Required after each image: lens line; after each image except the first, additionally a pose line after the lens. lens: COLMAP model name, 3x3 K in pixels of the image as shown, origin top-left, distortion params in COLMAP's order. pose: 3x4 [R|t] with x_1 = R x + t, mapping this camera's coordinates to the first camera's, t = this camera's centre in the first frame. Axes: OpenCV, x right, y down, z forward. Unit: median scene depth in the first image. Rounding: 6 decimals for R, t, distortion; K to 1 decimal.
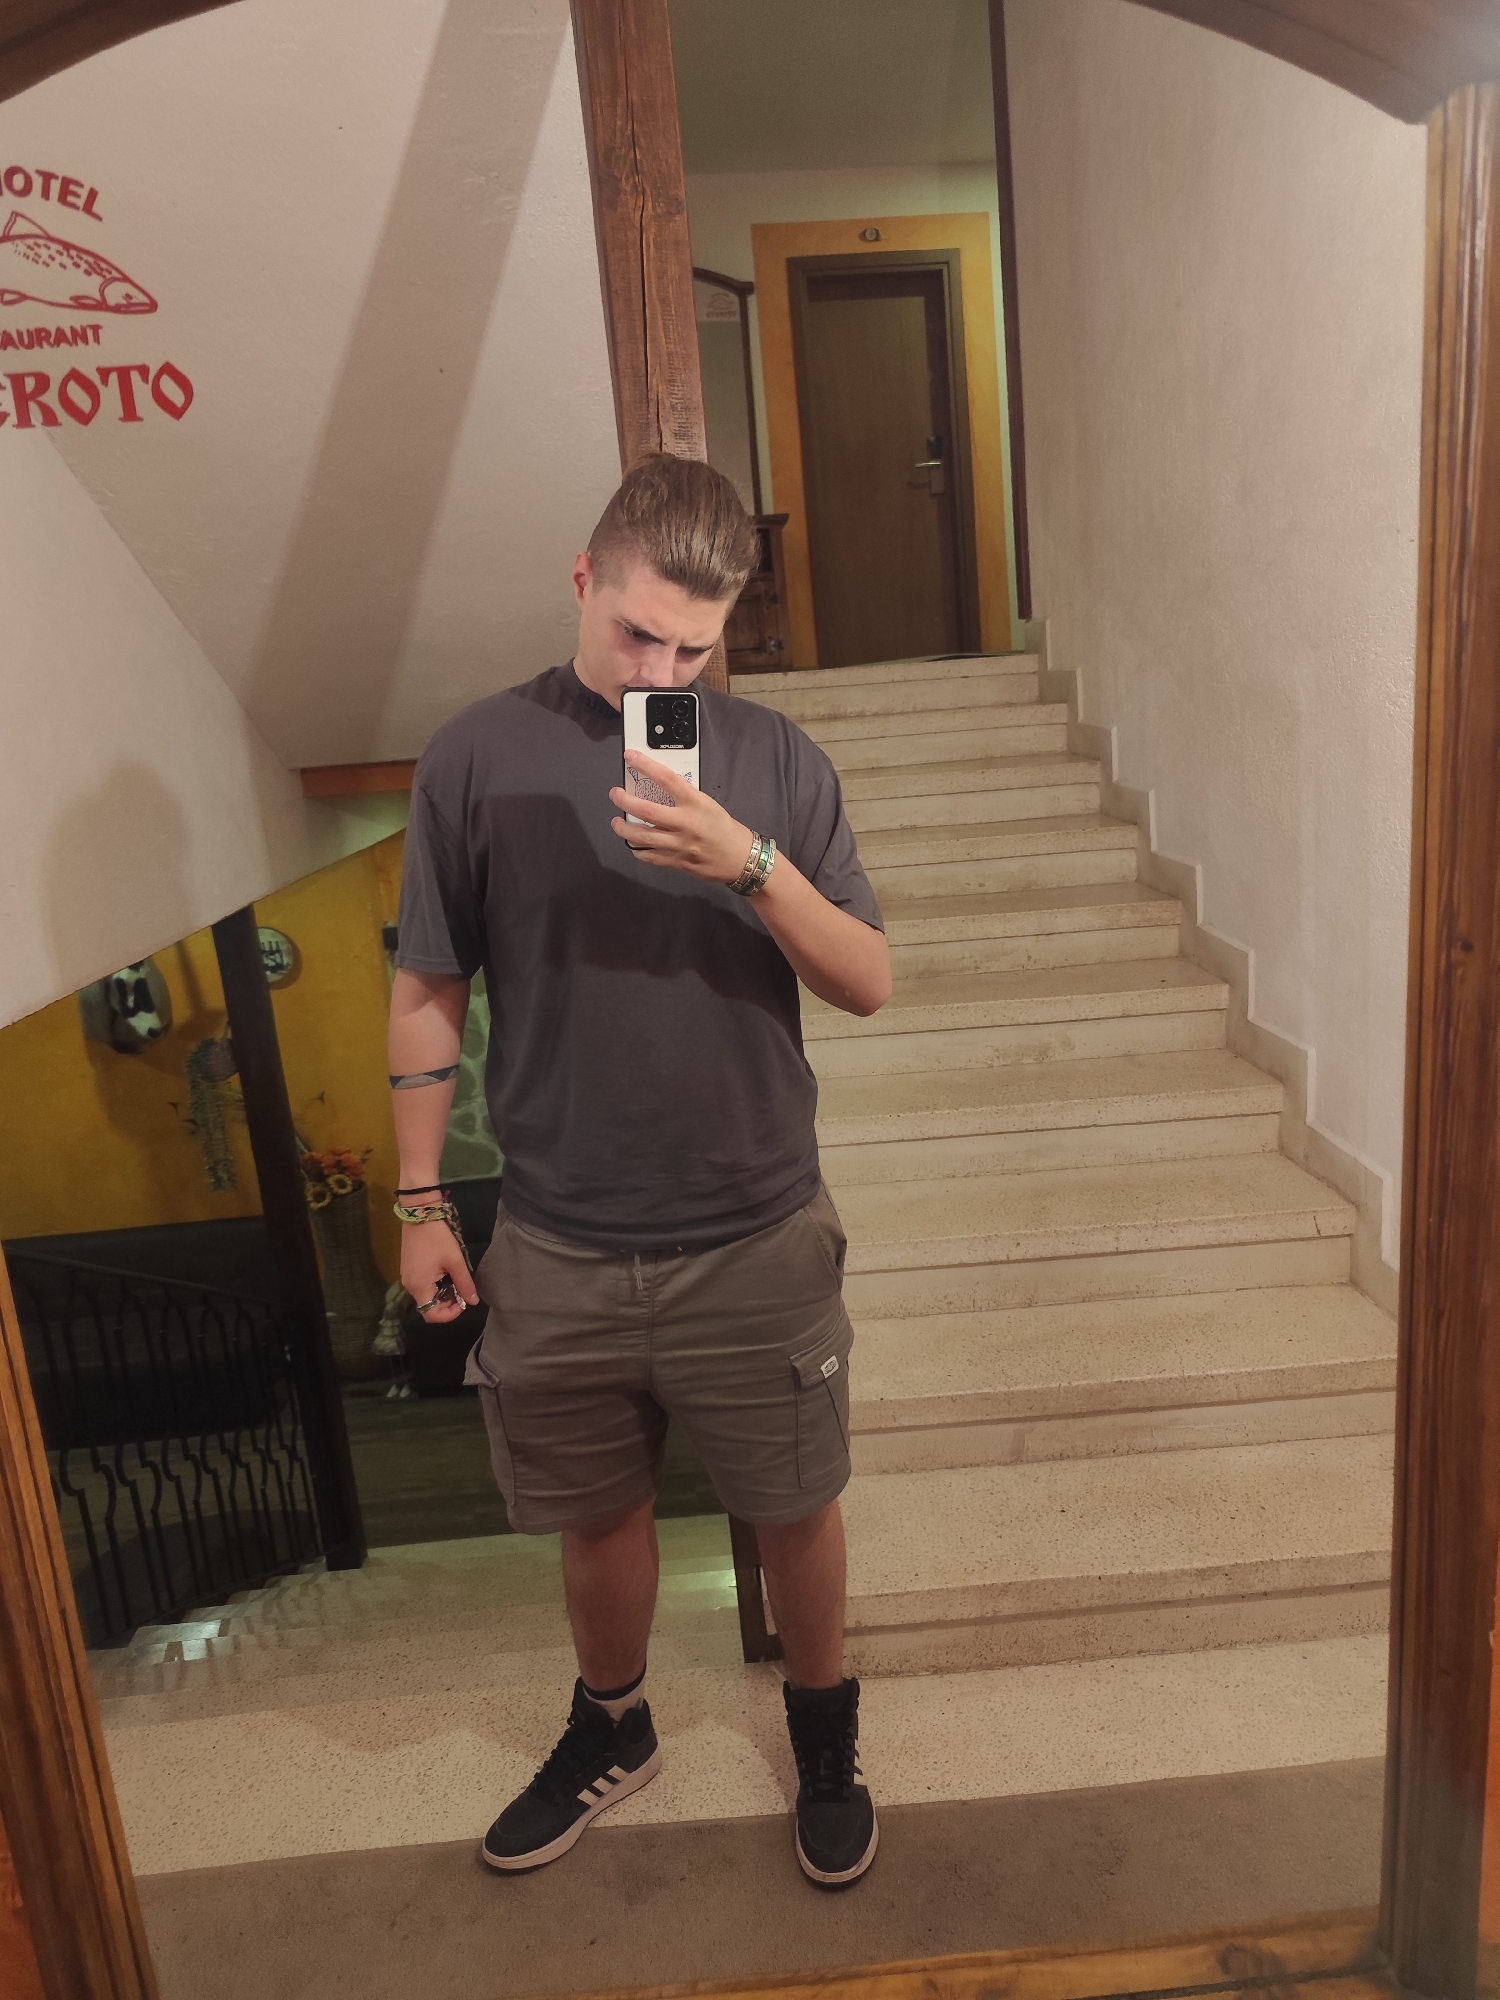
lens RADIAL K [[1350.0, 0, 753.6], [0, 1350.0, 1001.1], [0, 0, 1]] dist [0.000590, -0.021095]
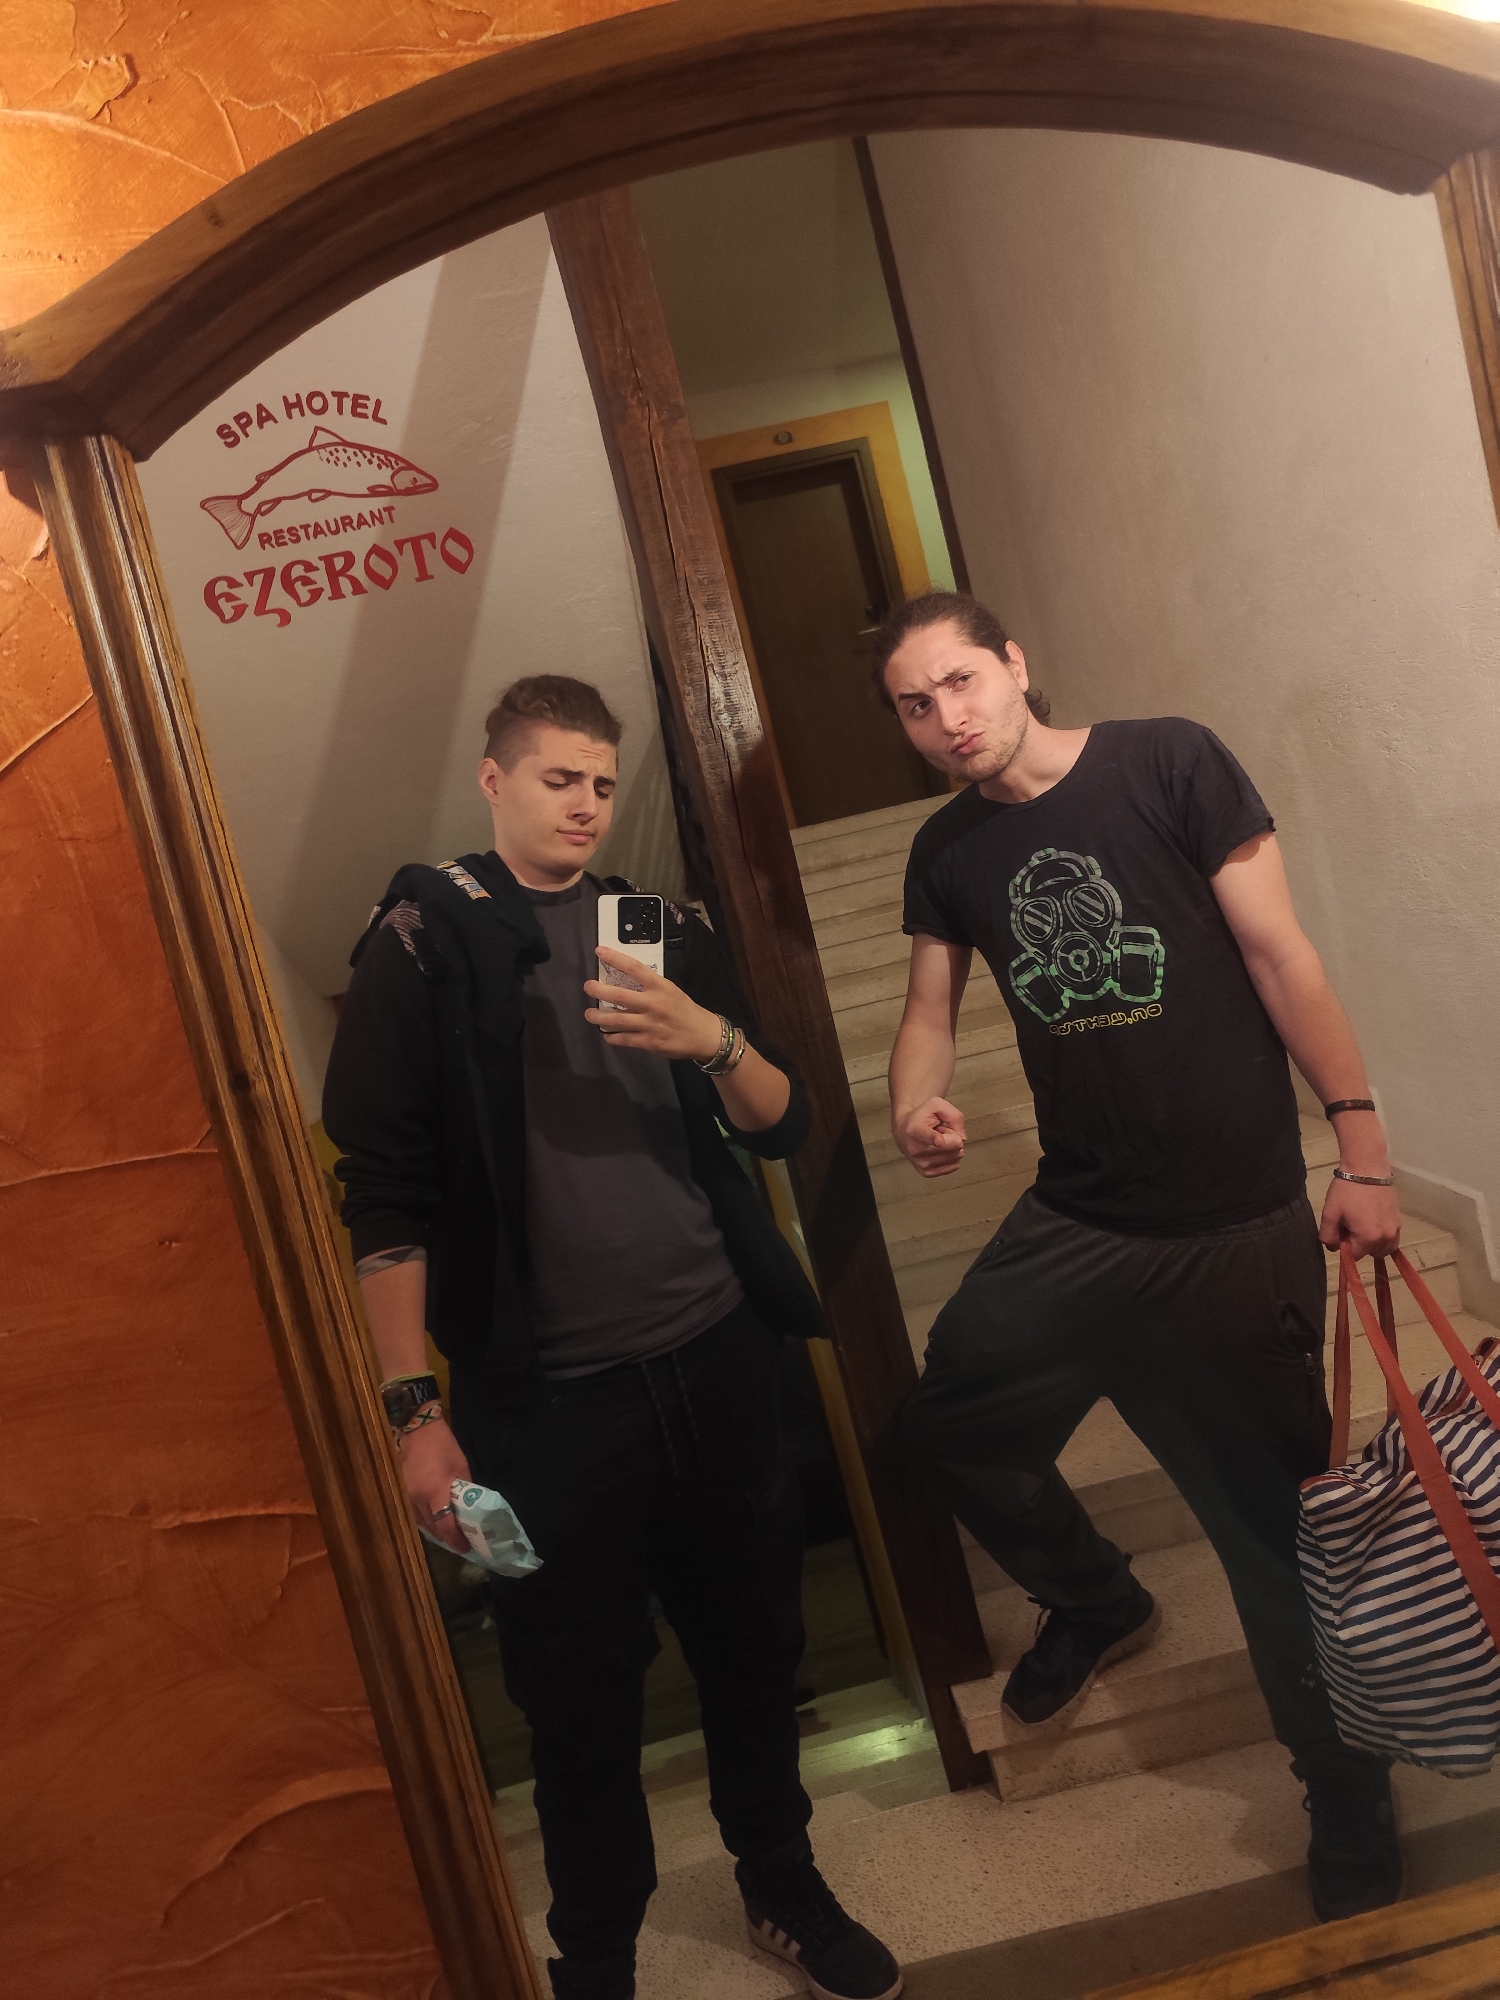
lens RADIAL K [[1350.0, 0, 737.8], [0, 1350.0, 1005.1], [0, 0, 1]] dist [0.000590, -0.021095]
pose [[0.987405, -0.158060, 0.006948, -0.258494], [0.157570, 0.978493, -0.133130, 0.139639], [0.014244, 0.132548, 0.991074, -0.129112]]
